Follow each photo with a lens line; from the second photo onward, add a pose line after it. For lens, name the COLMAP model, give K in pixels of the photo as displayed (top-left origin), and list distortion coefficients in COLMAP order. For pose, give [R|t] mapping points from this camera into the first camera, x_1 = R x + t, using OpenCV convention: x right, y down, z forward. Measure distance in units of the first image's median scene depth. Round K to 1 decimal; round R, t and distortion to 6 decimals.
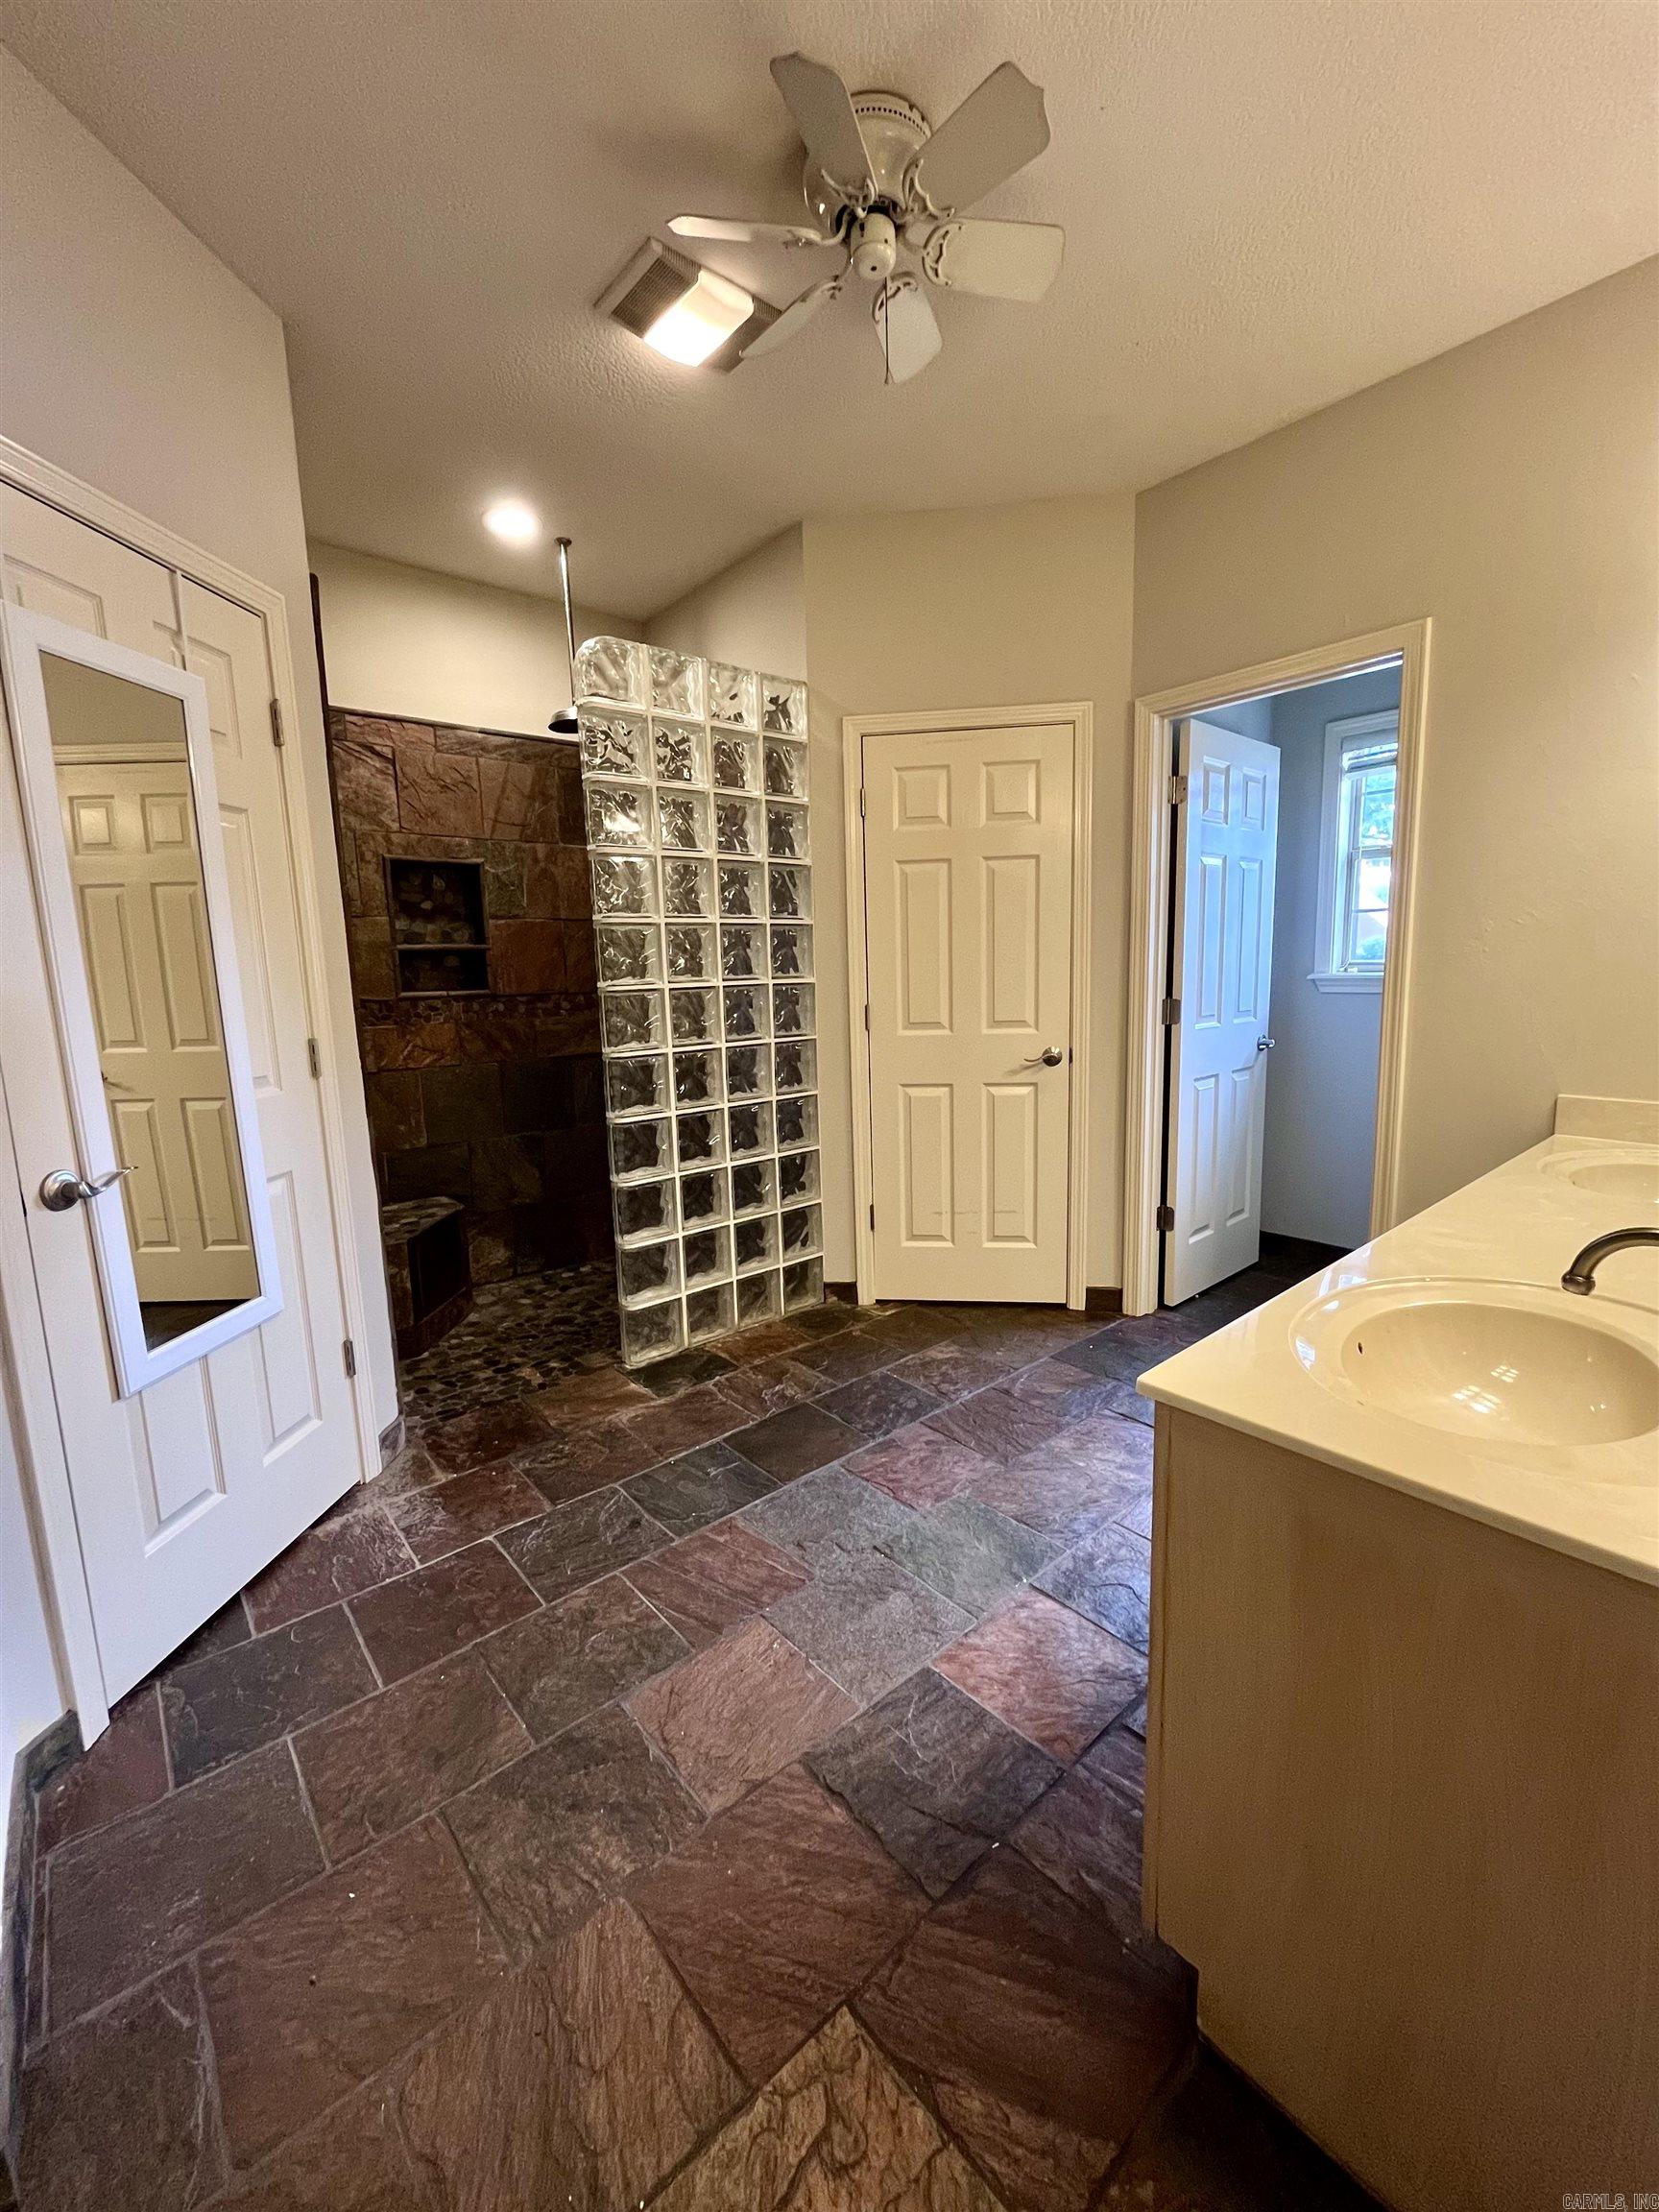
lens RADIAL K [[898.5, 0, 829.1], [0, 898.5, 1101.6], [0, 0, 1]] dist [-0.000867, 0.000316]
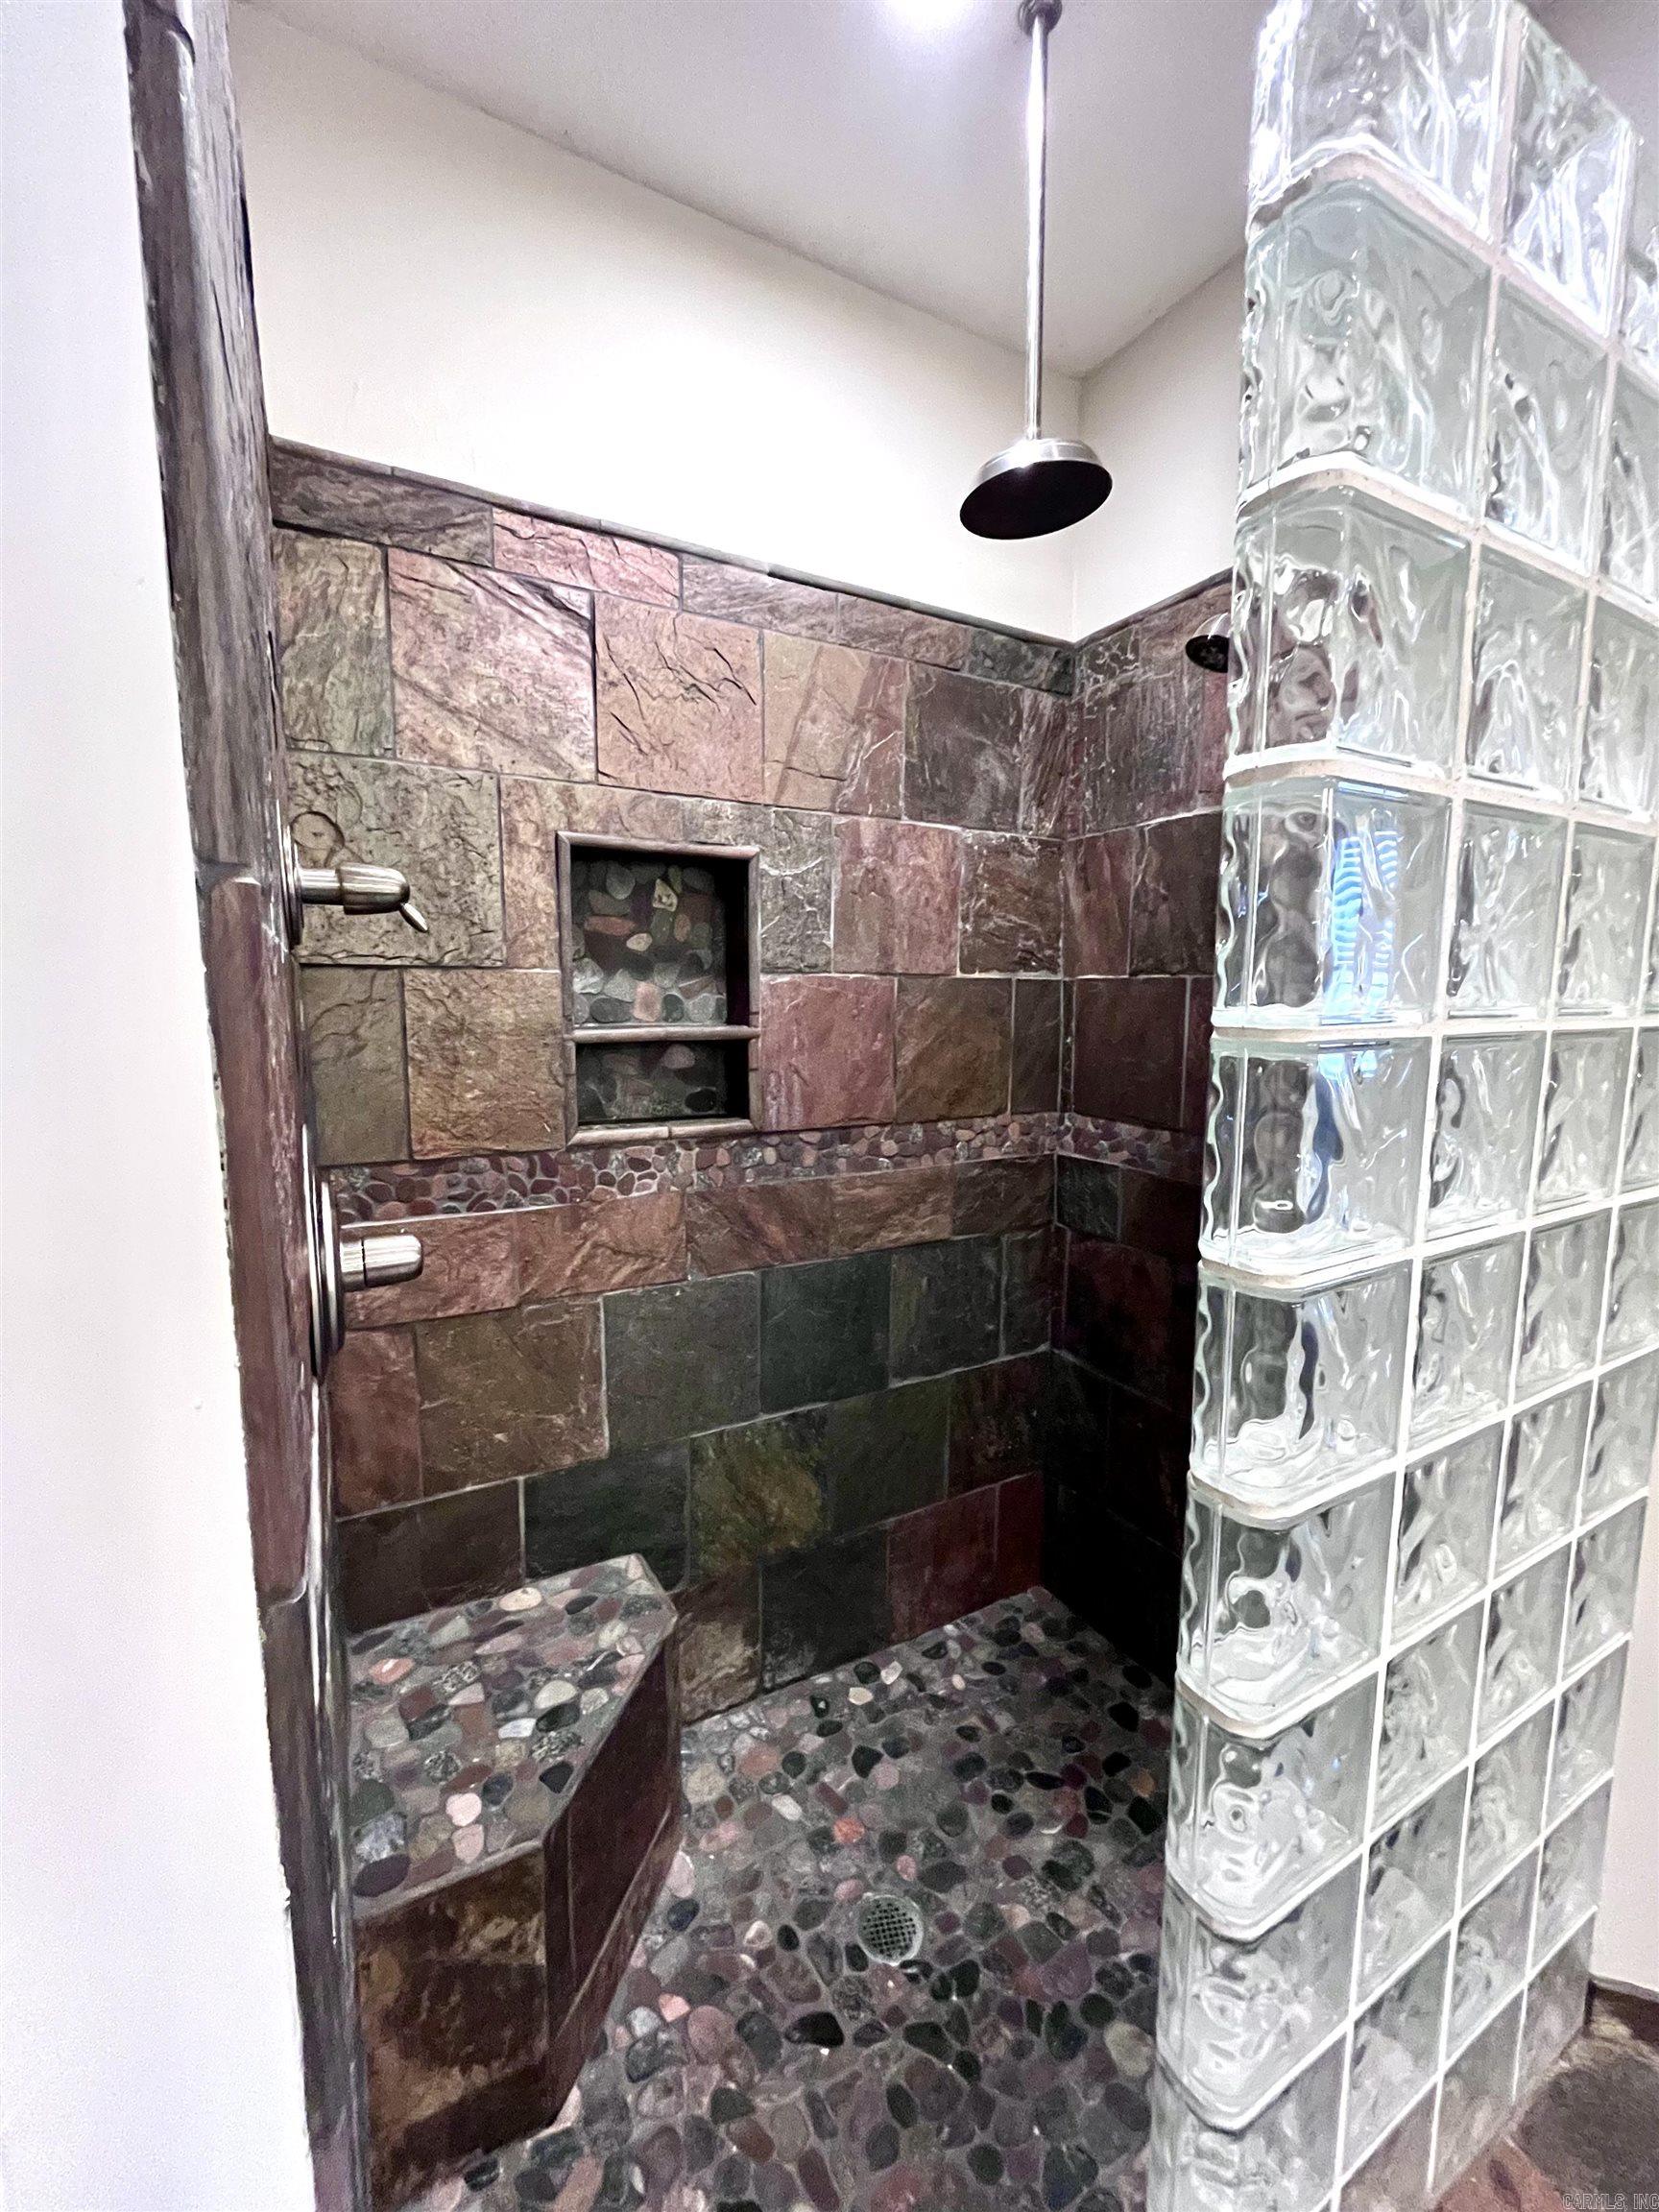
lens RADIAL K [[901.8, 0, 824.6], [0, 901.8, 1102.4], [0, 0, 1]] dist [-0.002655, 0.000349]
pose [[0.981093, 0.052128, -0.186386, -0.256161], [-0.056990, 0.998158, -0.020820, -0.128814], [0.184957, 0.031048, 0.982256, 0.547962]]
